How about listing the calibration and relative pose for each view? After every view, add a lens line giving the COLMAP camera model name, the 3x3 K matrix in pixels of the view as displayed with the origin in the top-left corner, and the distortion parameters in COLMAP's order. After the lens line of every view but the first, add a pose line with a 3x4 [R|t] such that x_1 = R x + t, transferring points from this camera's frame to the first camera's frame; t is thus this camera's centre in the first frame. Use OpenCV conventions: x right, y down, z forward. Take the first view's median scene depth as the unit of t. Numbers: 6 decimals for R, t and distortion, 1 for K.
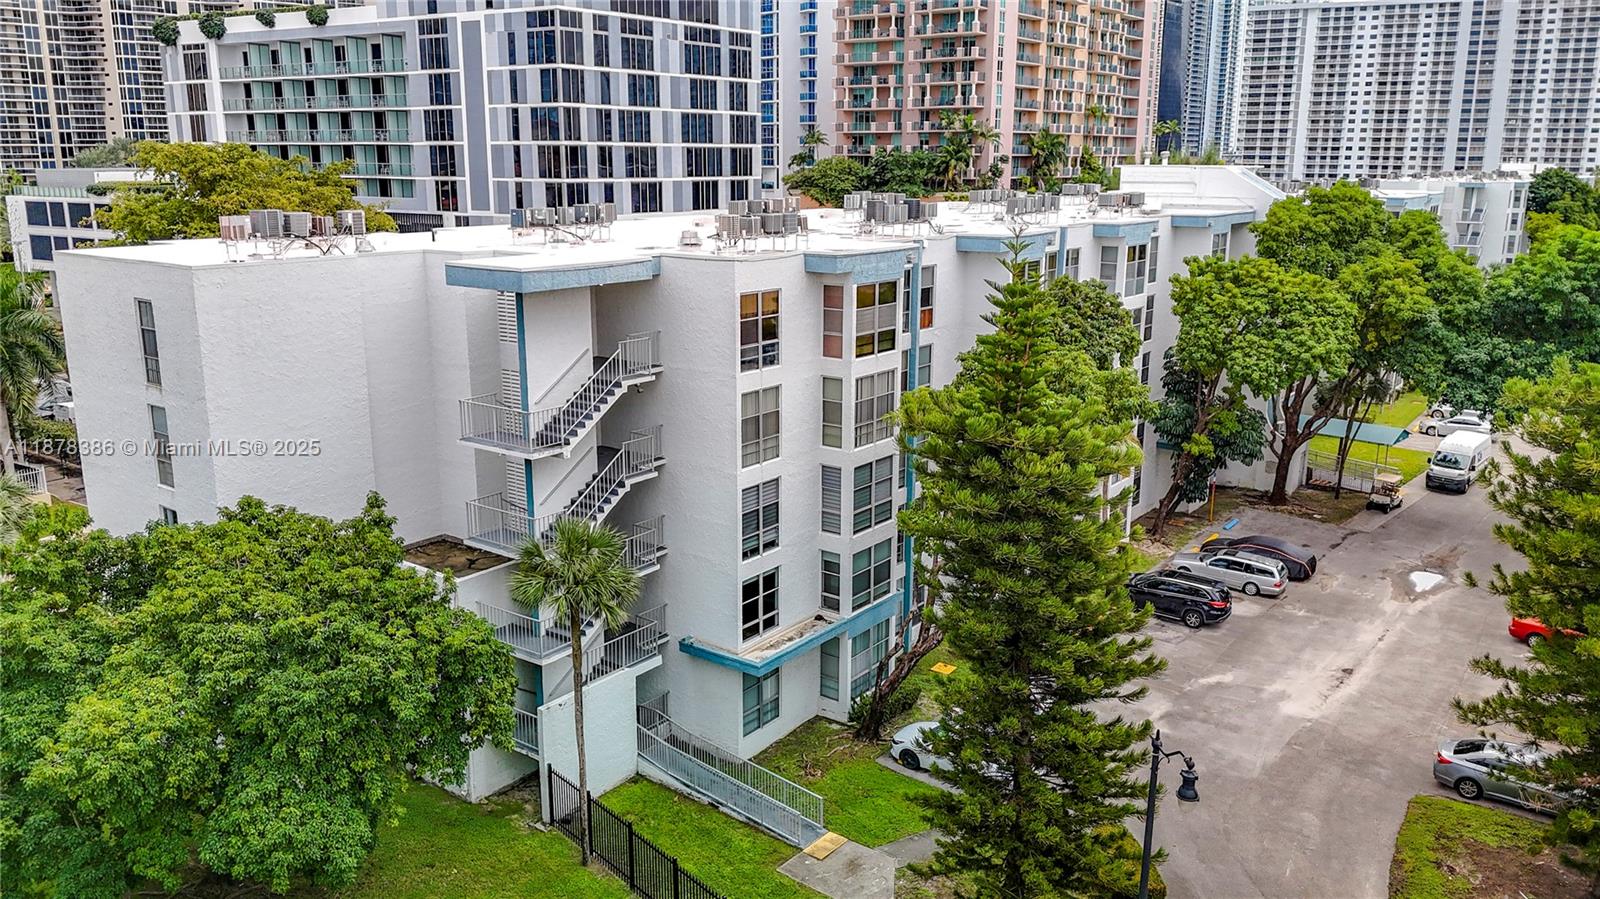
lens RADIAL K [[1216.8, 0, 800.7], [0, 1216.8, 462.2], [0, 0, 1]] dist [0.032196, -0.068327]
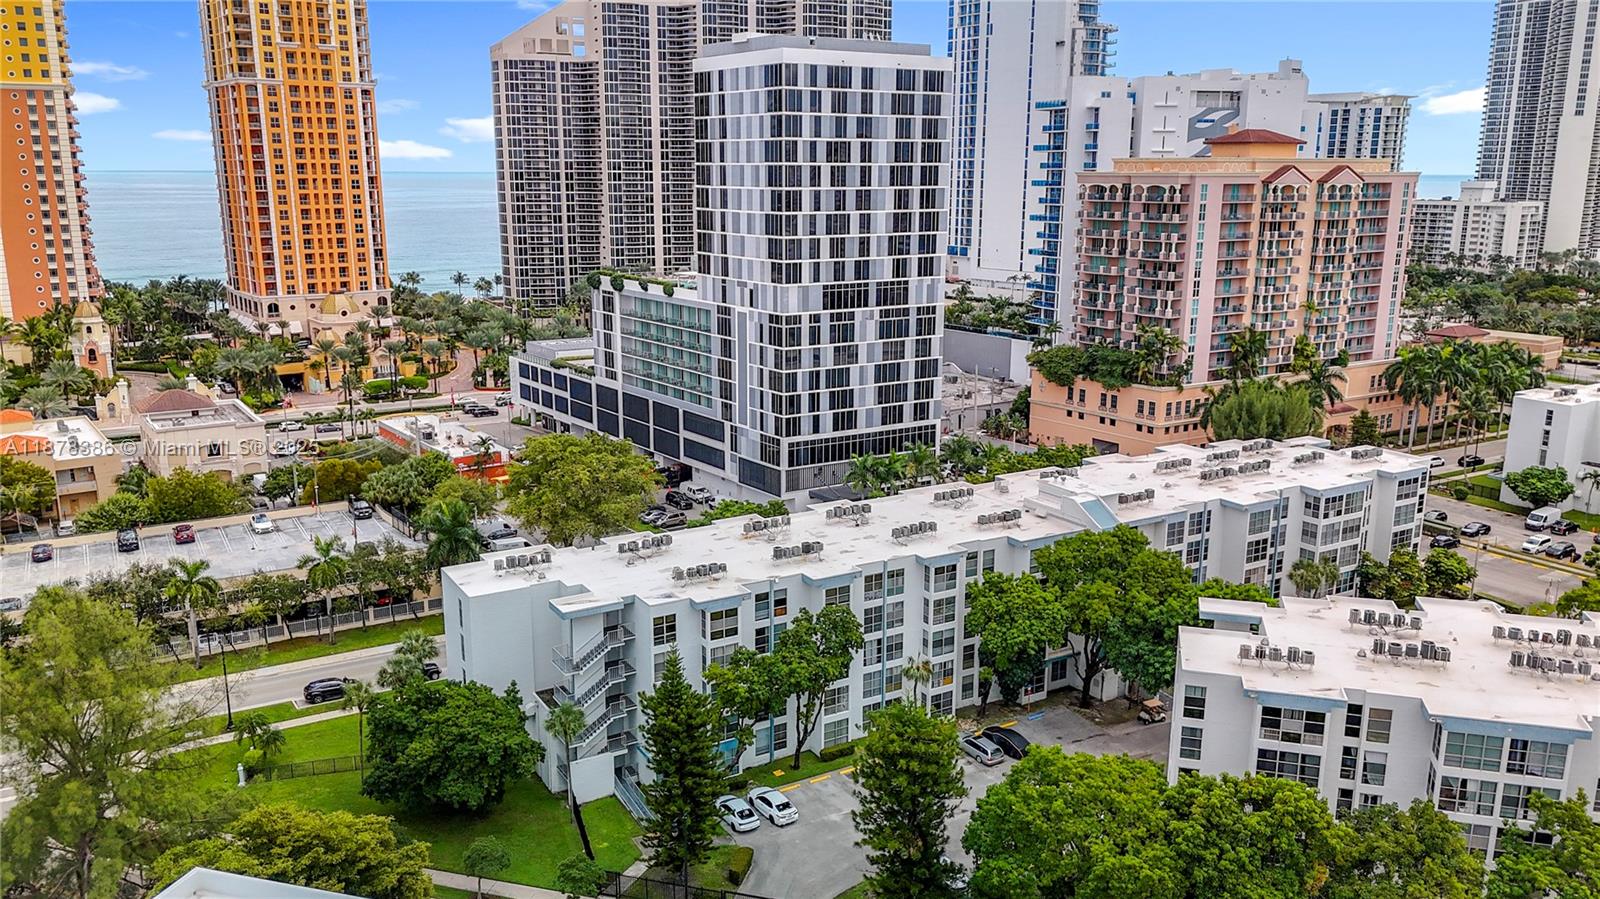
lens RADIAL K [[1216.8, 0, 802.9], [0, 1216.8, 448.8], [0, 0, 1]] dist [0.032196, -0.068327]
pose [[0.927342, 0.081527, -0.365227, 0.393464], [-0.090679, 0.995848, -0.007946, -0.170126], [0.363063, 0.040487, 0.930885, -0.446663]]
